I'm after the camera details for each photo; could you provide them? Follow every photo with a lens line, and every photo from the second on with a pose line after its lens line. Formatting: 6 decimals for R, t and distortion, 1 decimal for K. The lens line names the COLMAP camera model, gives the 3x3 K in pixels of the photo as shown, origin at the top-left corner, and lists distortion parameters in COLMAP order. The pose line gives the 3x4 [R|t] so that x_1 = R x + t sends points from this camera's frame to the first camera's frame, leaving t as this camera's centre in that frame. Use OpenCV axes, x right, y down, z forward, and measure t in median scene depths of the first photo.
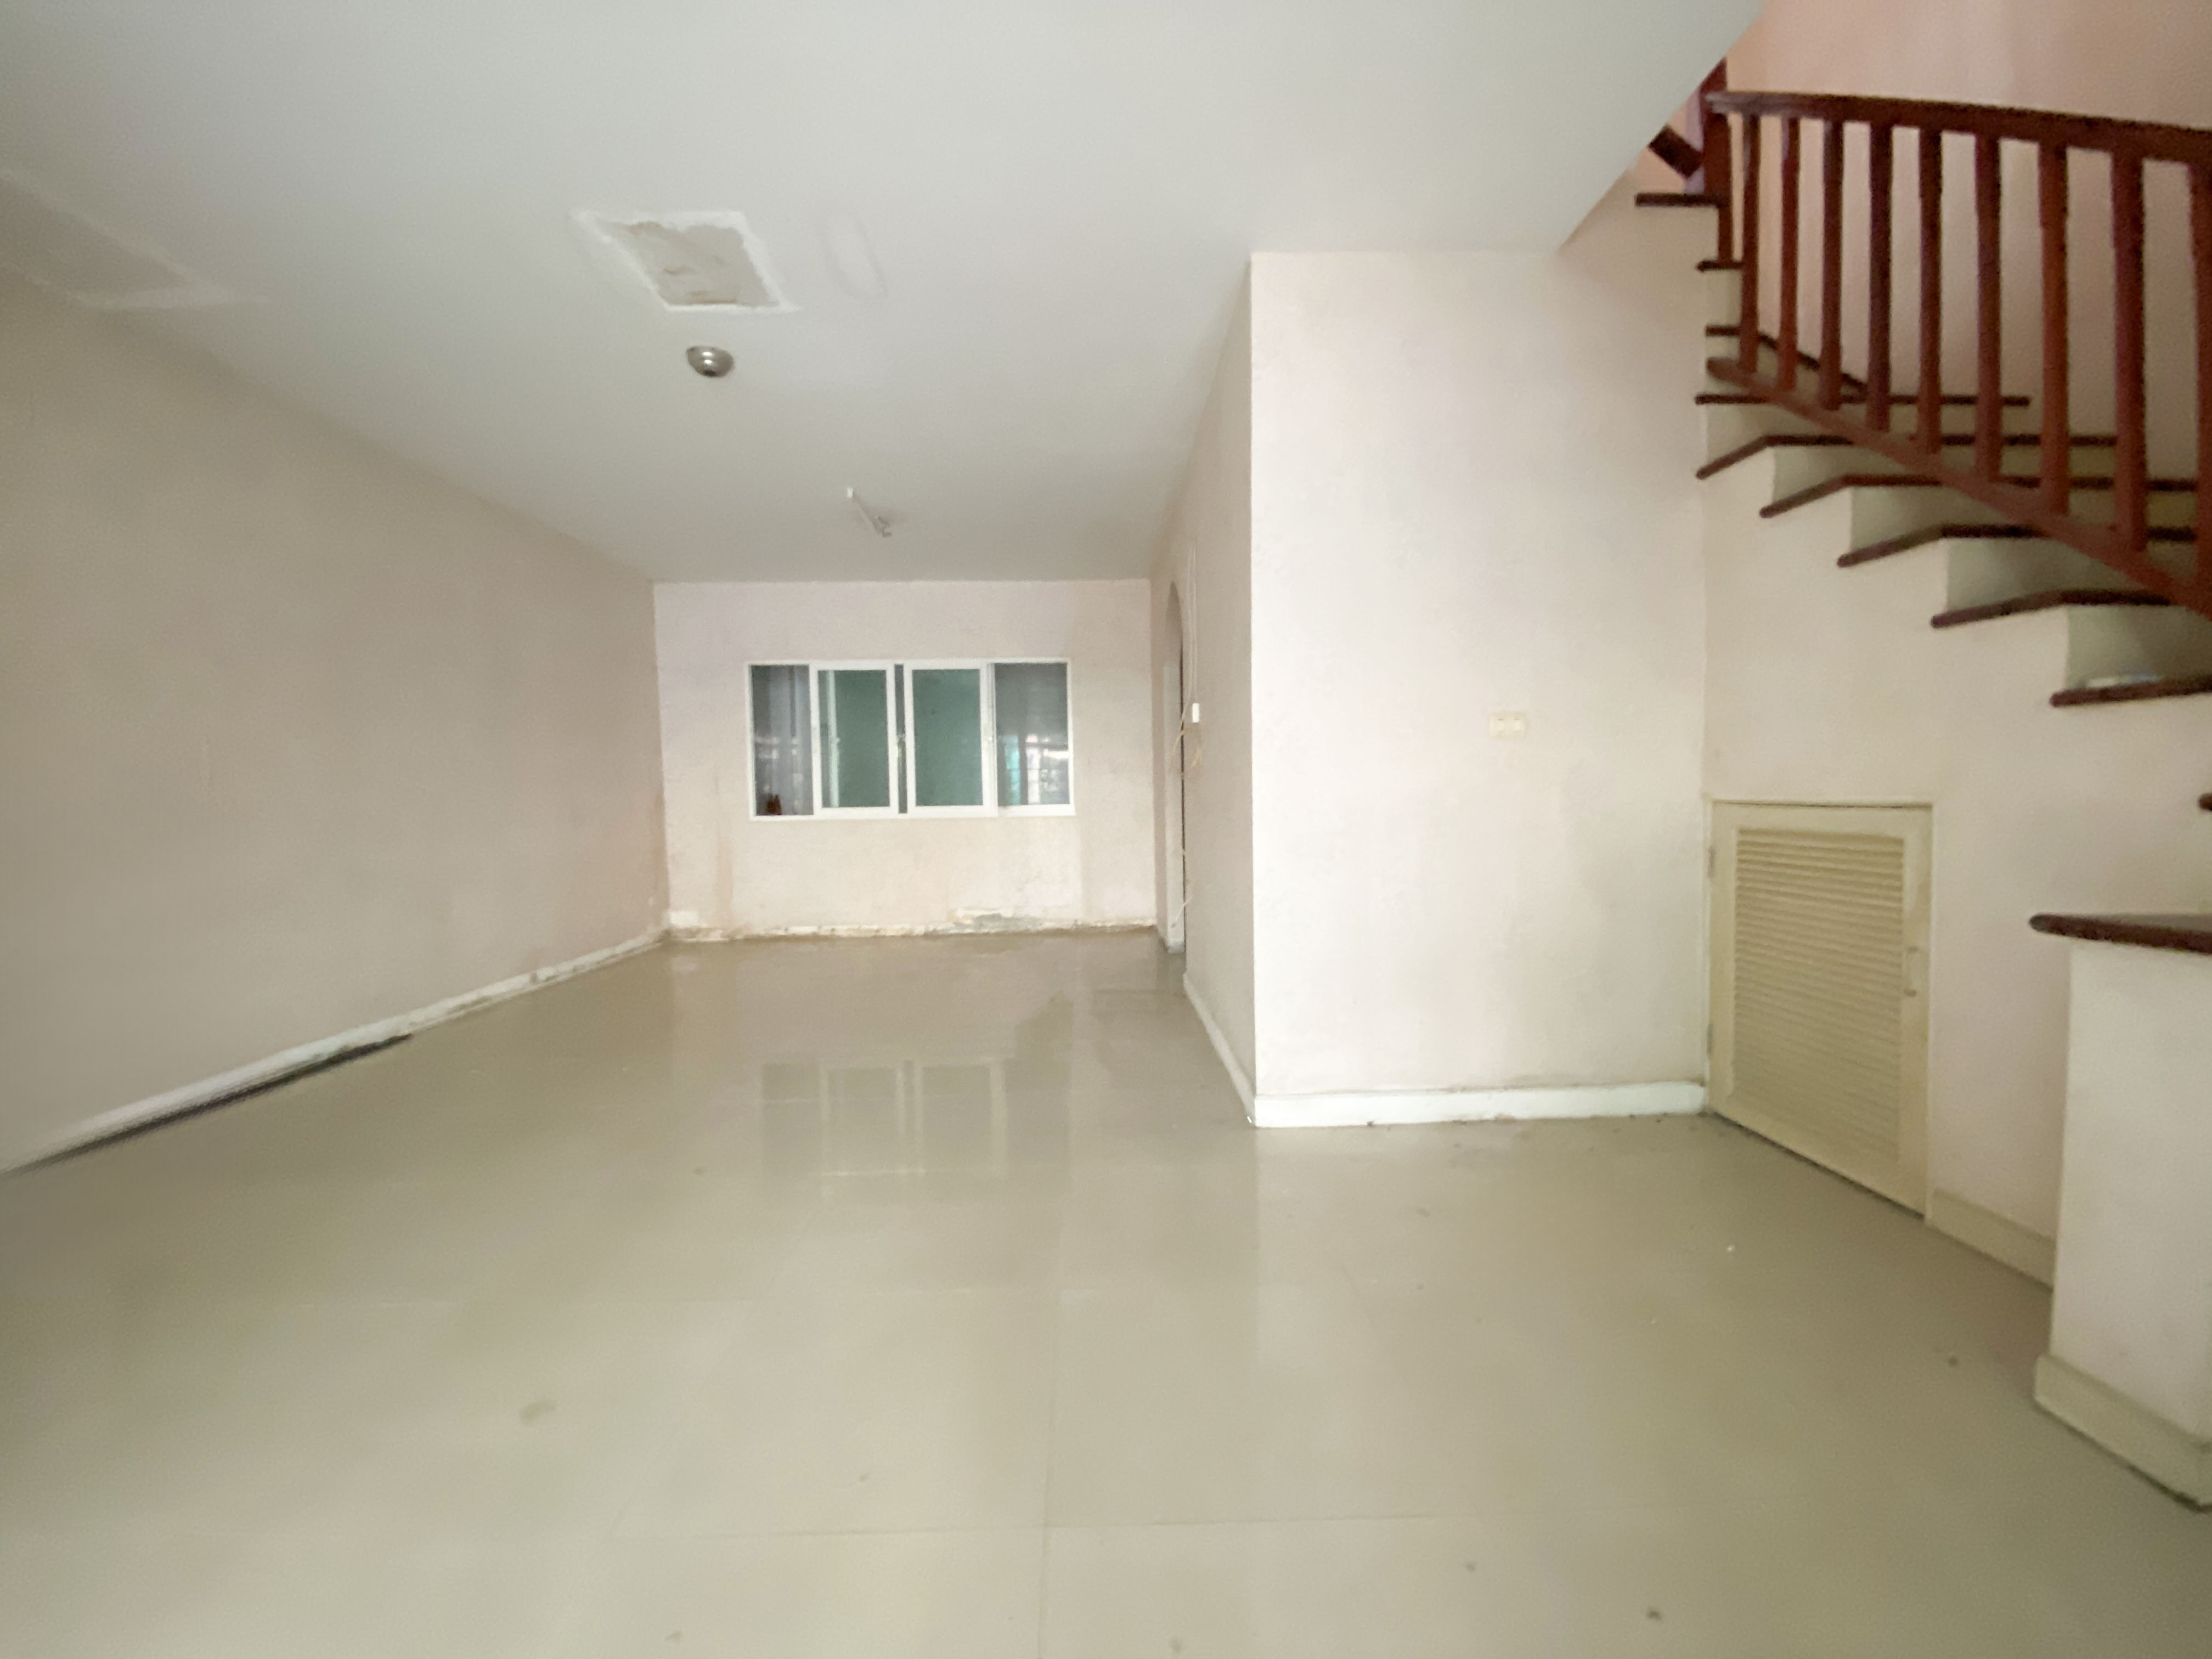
lens RADIAL K [[910.0, 0, 1098.5], [0, 910.0, 824.9], [0, 0, 1]] dist [0.002801, -0.006845]
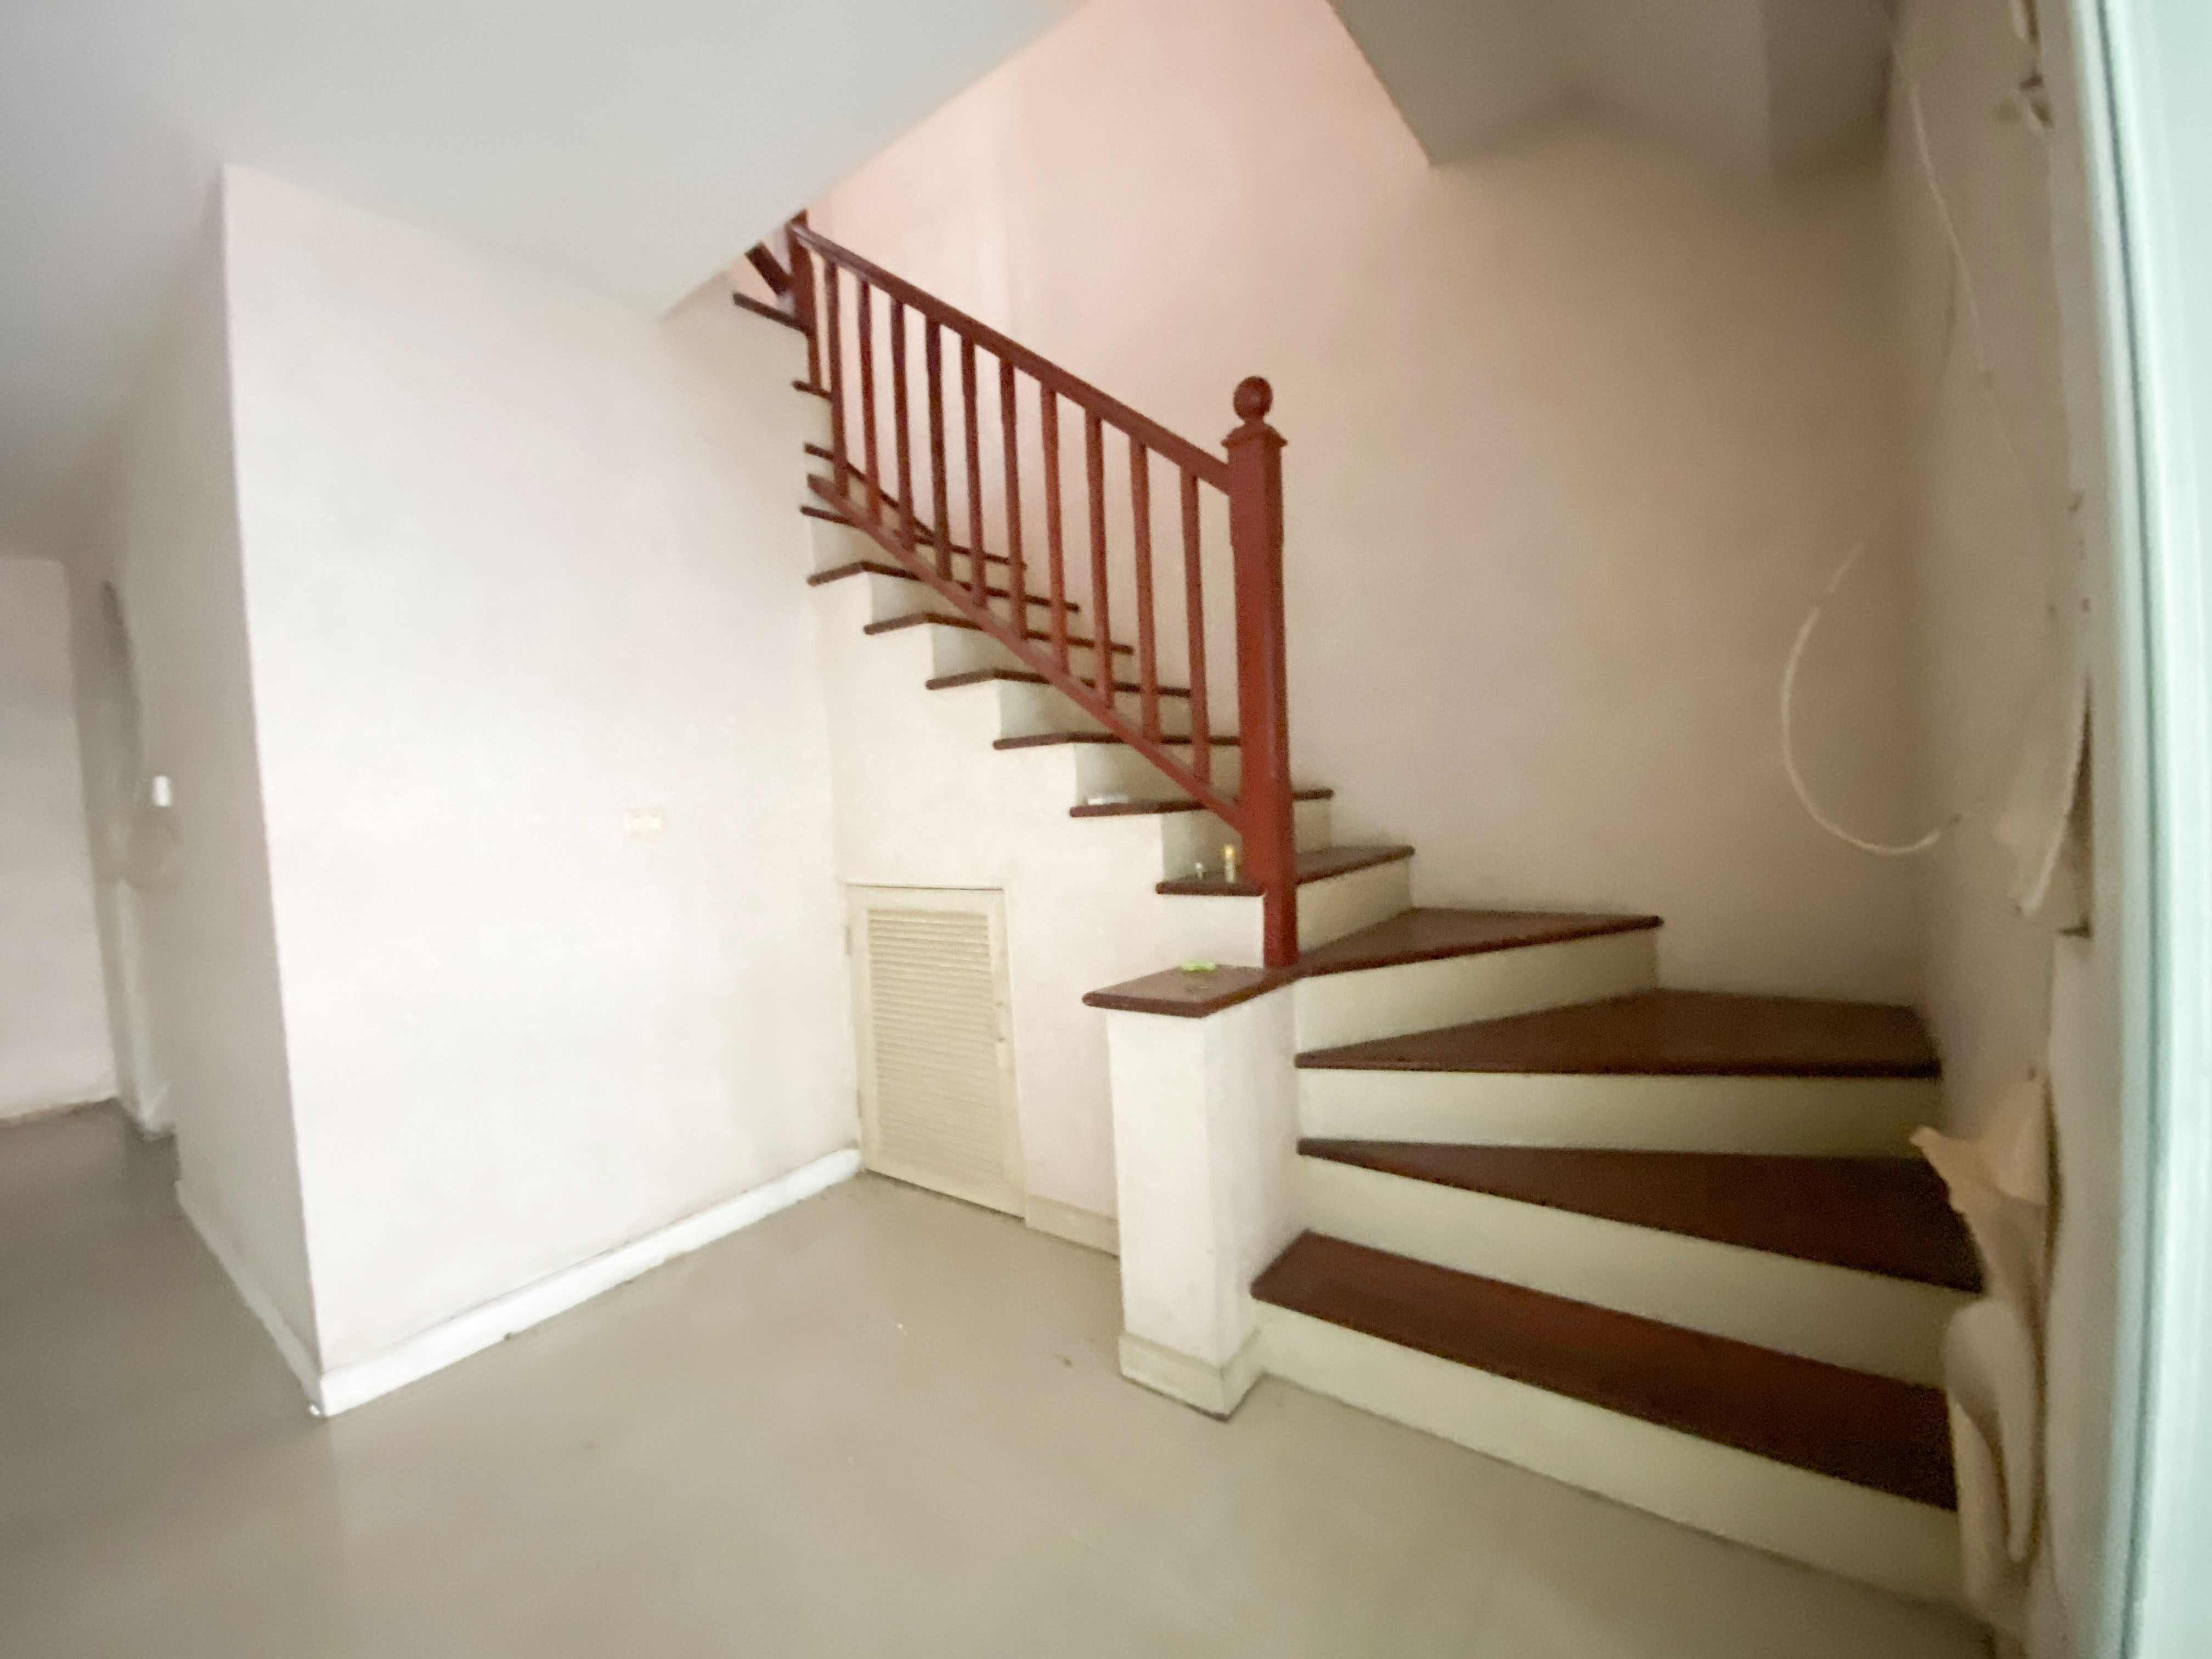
lens RADIAL K [[910.0, 0, 1096.9], [0, 910.0, 837.6], [0, 0, 1]] dist [0.002801, -0.006845]
pose [[0.626815, -0.055811, 0.777167, 0.035430], [0.080339, 0.996745, 0.006783, -0.076276], [-0.775015, 0.058185, 0.629258, 0.103325]]
